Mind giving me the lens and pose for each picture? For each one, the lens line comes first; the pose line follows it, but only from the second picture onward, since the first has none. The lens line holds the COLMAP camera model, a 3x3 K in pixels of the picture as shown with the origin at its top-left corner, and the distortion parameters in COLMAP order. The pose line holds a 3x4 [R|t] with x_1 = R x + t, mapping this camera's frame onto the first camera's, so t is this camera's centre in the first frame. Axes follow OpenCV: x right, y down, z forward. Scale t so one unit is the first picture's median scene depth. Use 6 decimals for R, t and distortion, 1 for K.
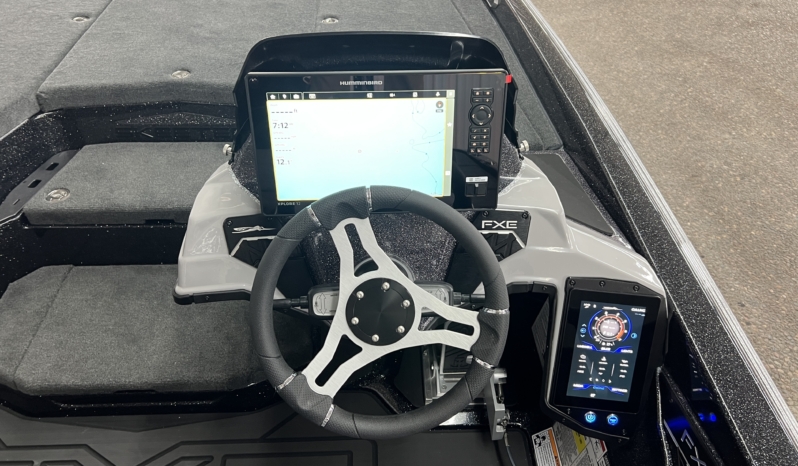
lens RADIAL K [[625.8, 0, 403.5], [0, 625.8, 230.5], [0, 0, 1]] dist [0.056957, -0.050779]
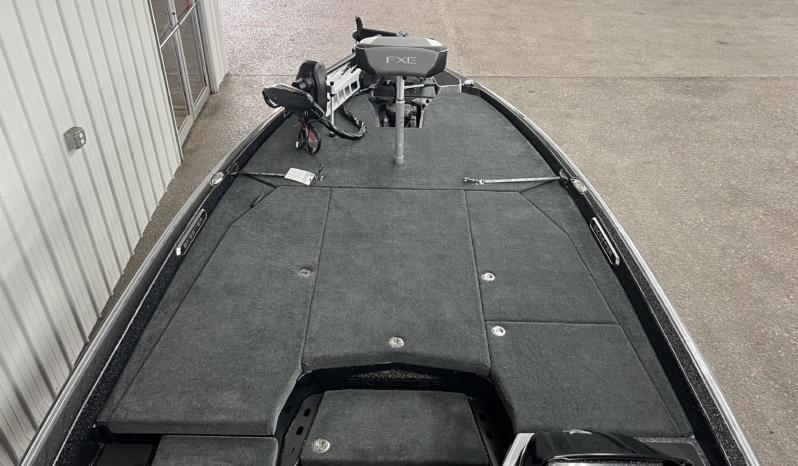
lens RADIAL K [[625.8, 0, 395.5], [0, 625.8, 228.0], [0, 0, 1]] dist [0.056957, -0.050779]
pose [[0.998369, 0.032104, -0.047198, -0.391207], [-0.034777, 0.997772, -0.056941, -0.546430], [0.045265, 0.058489, 0.997261, -0.489792]]
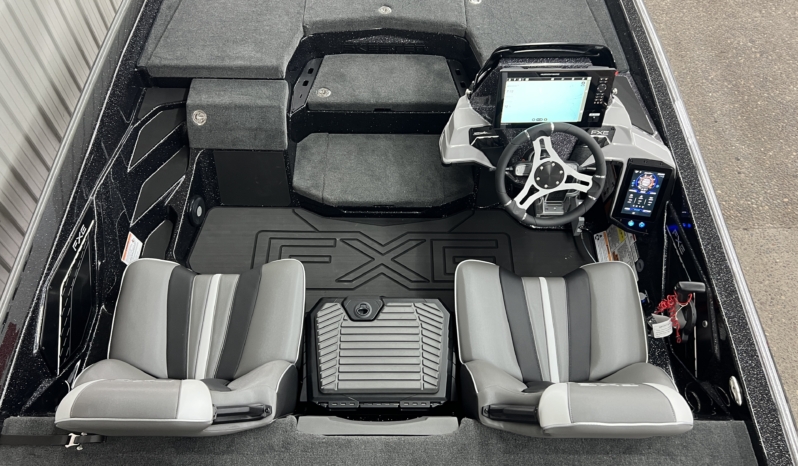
lens RADIAL K [[625.8, 0, 396.7], [0, 625.8, 233.4], [0, 0, 1]] dist [0.056957, -0.050779]
pose [[0.998855, 0.032275, -0.035321, -0.328298], [-0.021461, 0.962012, 0.272161, -0.182935], [0.042763, -0.271091, 0.961603, -0.853794]]
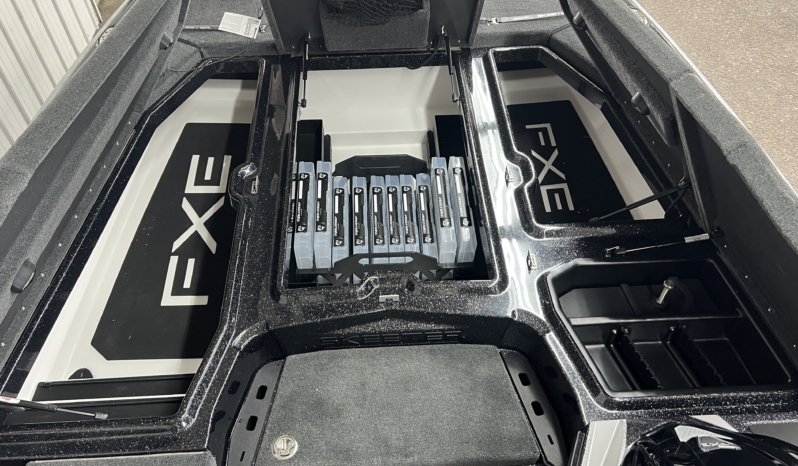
lens RADIAL K [[625.8, 0, 396.7], [0, 625.8, 231.6], [0, 0, 1]] dist [0.056957, -0.050779]
pose [[0.999574, -0.023944, -0.016668, -0.427000], [0.026351, 0.986179, 0.163577, -0.602064], [0.012521, -0.163947, 0.986390, 0.177777]]
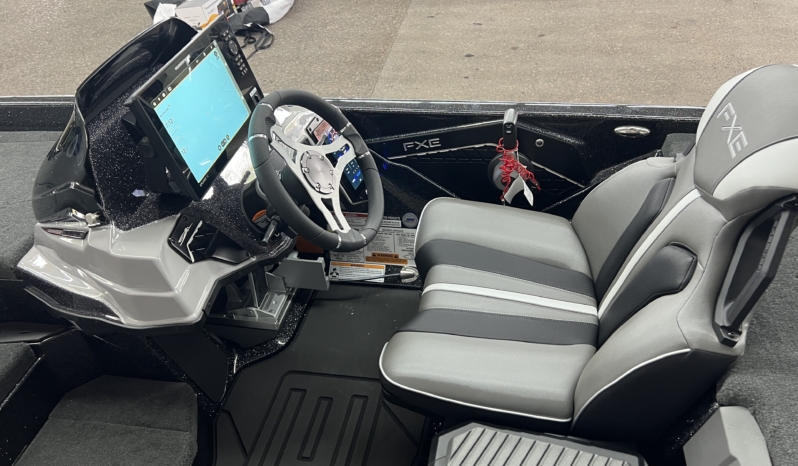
lens RADIAL K [[625.8, 0, 406.5], [0, 625.8, 230.2], [0, 0, 1]] dist [0.056957, -0.050779]
pose [[0.235418, -0.635129, 0.735656, -0.726456], [0.693558, 0.640044, 0.330637, -0.077869], [-0.680849, 0.432382, 0.591177, 0.035503]]
